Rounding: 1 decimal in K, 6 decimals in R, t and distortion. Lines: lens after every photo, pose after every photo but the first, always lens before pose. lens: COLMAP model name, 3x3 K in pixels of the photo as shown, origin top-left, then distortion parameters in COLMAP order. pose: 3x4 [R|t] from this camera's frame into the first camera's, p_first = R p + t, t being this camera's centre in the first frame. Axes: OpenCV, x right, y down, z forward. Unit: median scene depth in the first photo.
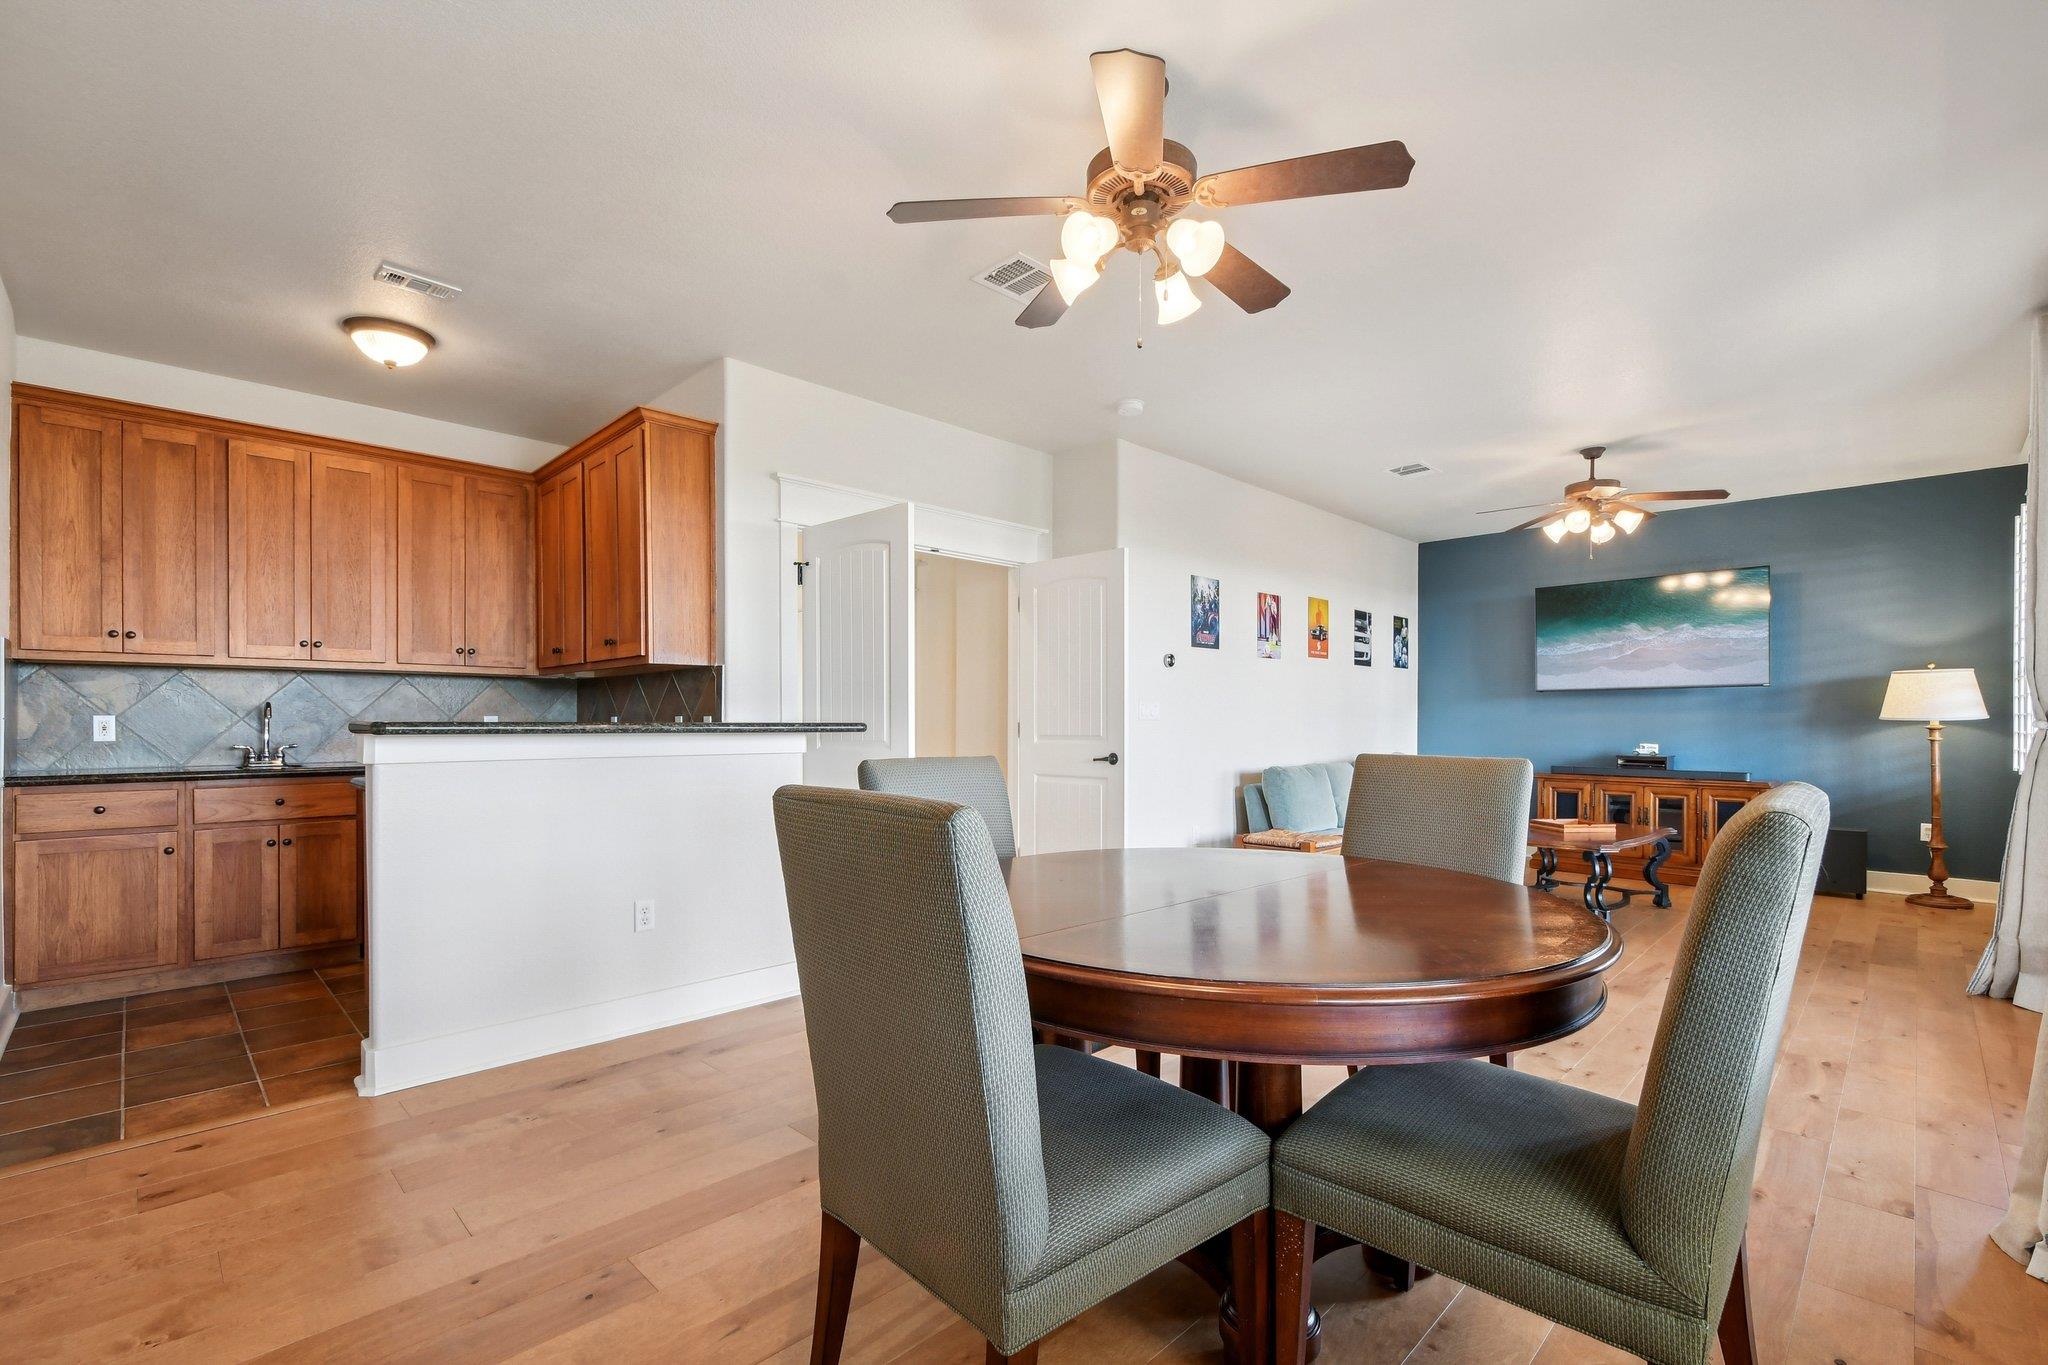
lens RADIAL K [[939.3, 0, 1023.4], [0, 939.3, 694.7], [0, 0, 1]] dist [-0.000167, 0.000243]
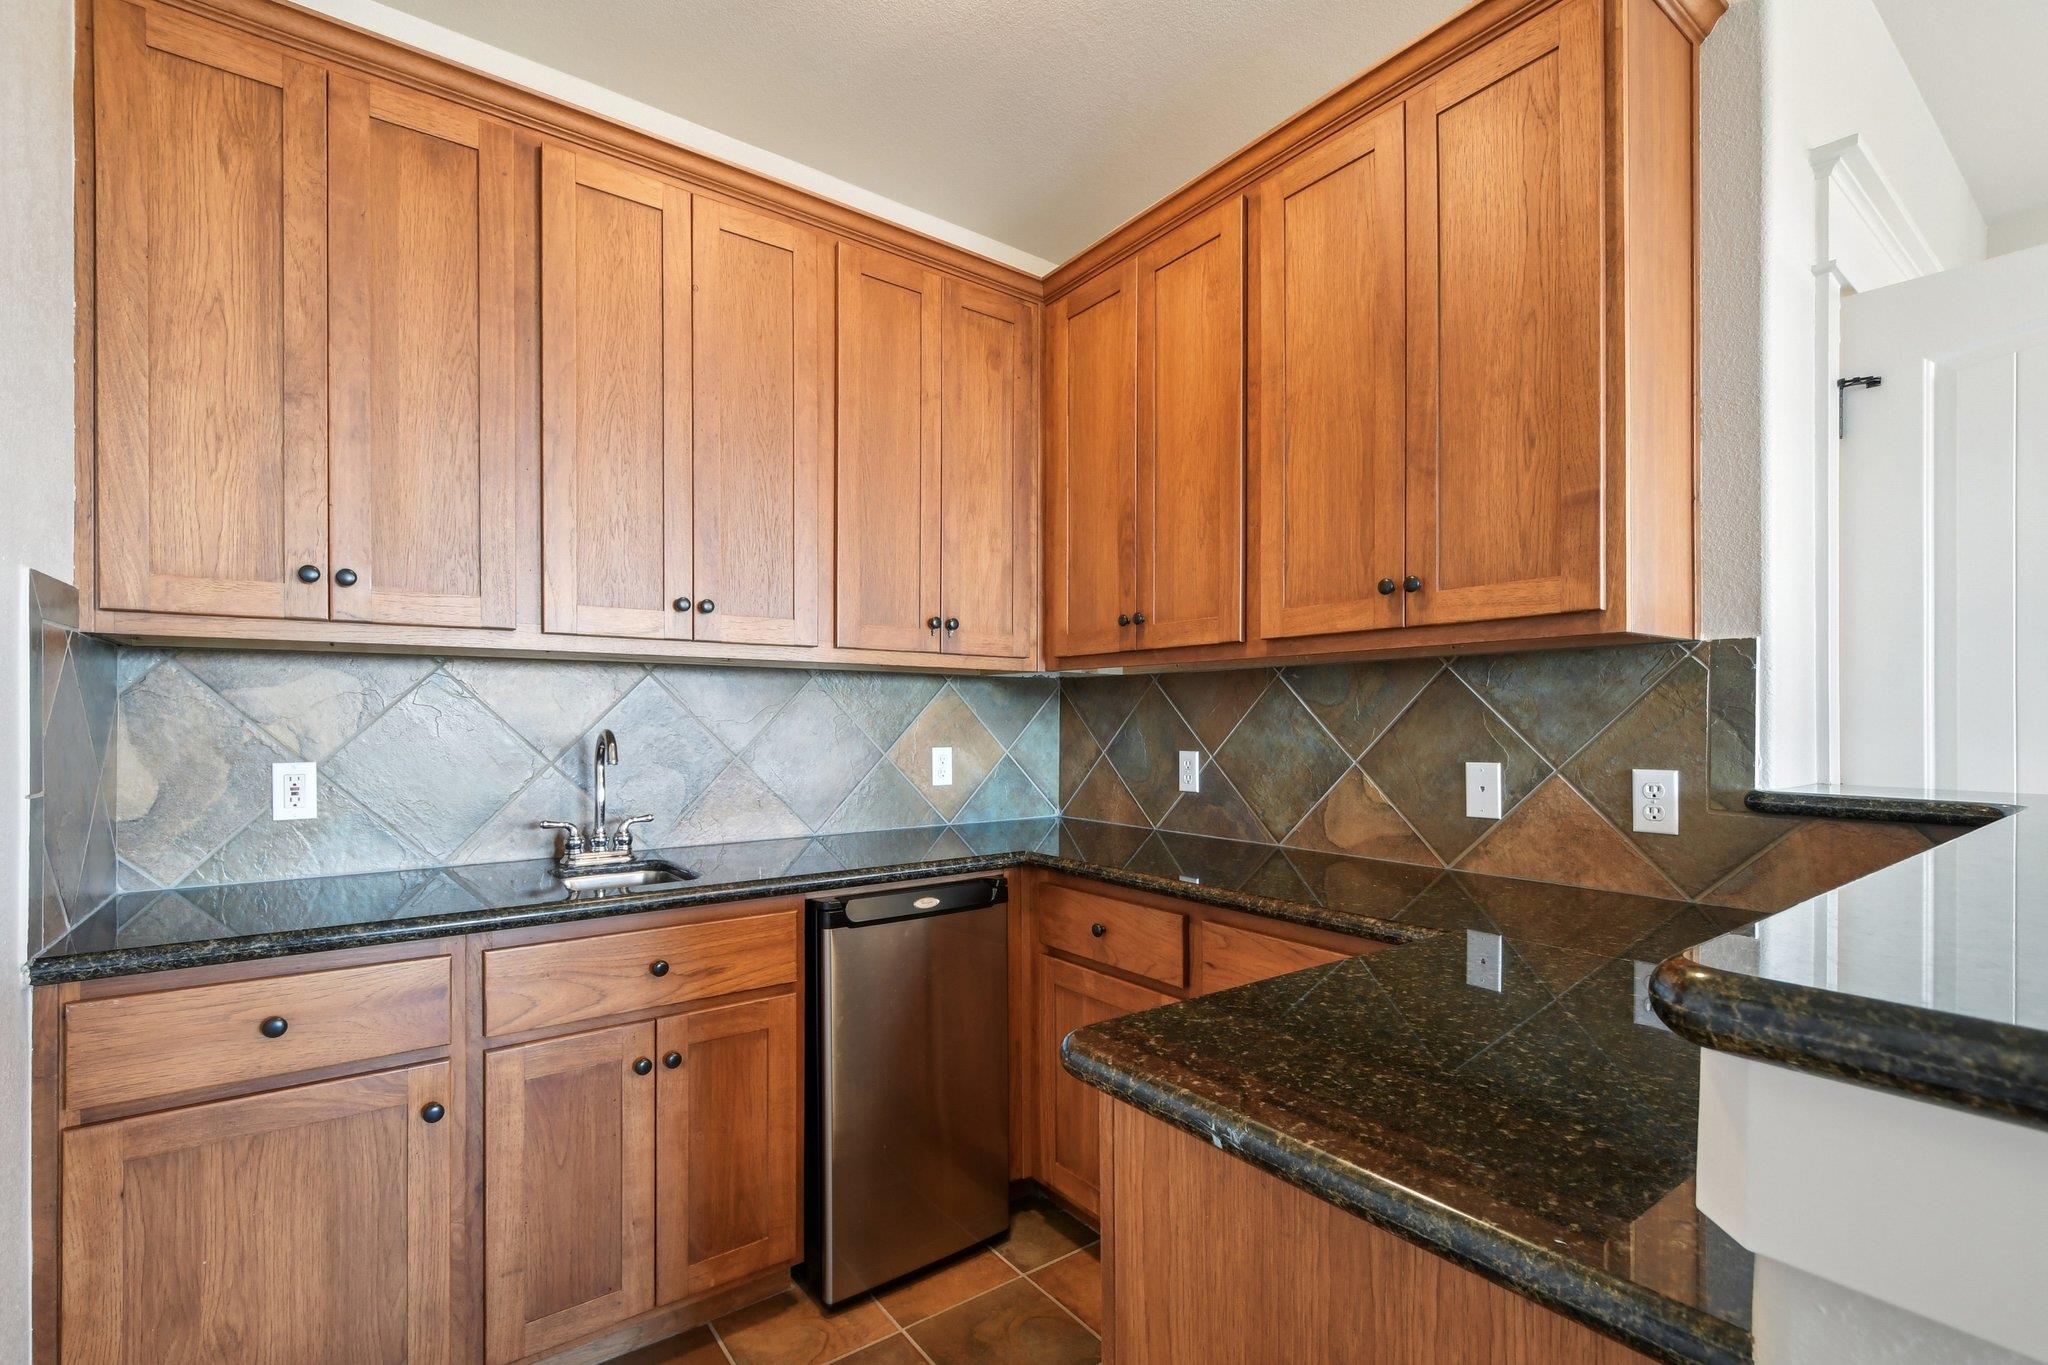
lens RADIAL K [[939.3, 0, 1024.2], [0, 939.3, 692.1], [0, 0, 1]] dist [-0.000167, 0.000243]
pose [[0.990891, -0.001469, -0.134658, -0.575473], [0.001510, 0.999999, 0.000207, -0.011743], [0.134657, -0.000408, 0.990892, 0.605519]]
